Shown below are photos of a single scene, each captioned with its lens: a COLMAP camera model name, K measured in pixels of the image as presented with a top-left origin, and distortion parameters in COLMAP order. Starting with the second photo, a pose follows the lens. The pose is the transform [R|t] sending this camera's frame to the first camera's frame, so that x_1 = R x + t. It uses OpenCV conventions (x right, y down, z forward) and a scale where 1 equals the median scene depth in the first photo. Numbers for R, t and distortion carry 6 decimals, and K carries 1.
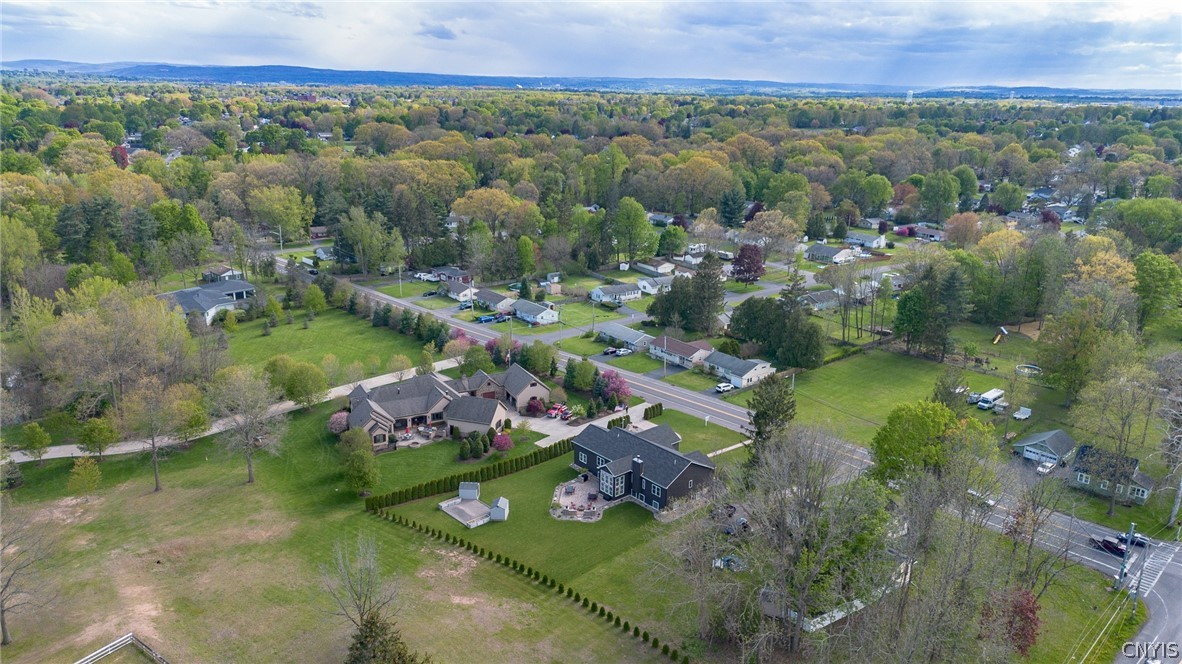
lens RADIAL K [[849.7, 0, 591.0], [0, 849.7, 332.0], [0, 0, 1]] dist [0.049706, -0.000868]
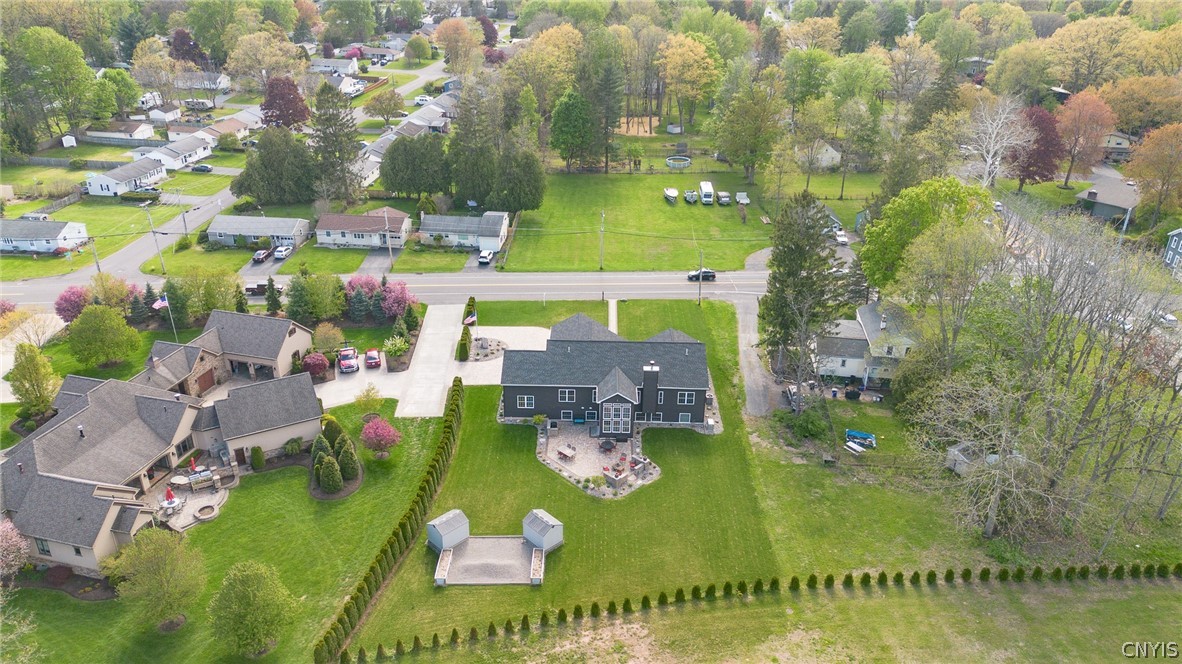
lens RADIAL K [[849.7, 0, 591.0], [0, 849.7, 332.0], [0, 0, 1]] dist [0.049706, -0.000868]
pose [[0.654503, -0.325361, 0.682471, -0.414692], [0.203959, 0.945184, 0.255006, -0.056811], [-0.728029, -0.027706, 0.684986, 0.554136]]
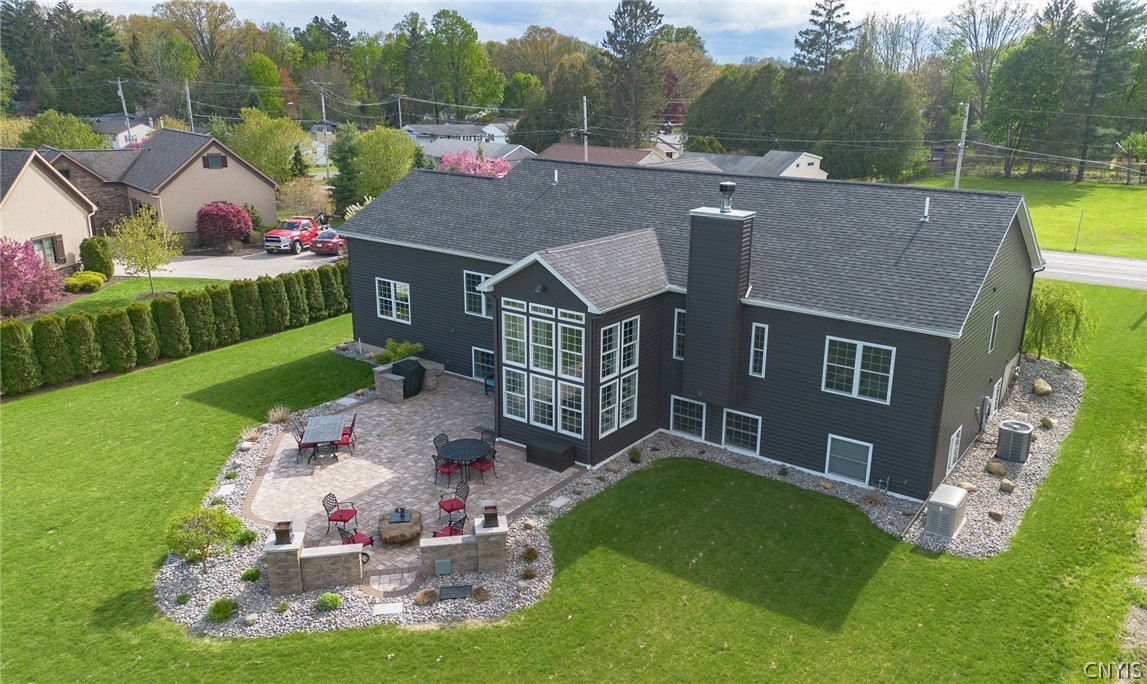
lens RADIAL K [[843.8, 0, 618.3], [0, 843.8, 341.7], [0, 0, 1]] dist [0.074239, 0.000161]
pose [[0.965975, -0.060911, 0.251361, -0.009220], [0.062692, 0.998032, 0.000923, 0.169753], [-0.250922, 0.014867, 0.967893, 0.813849]]
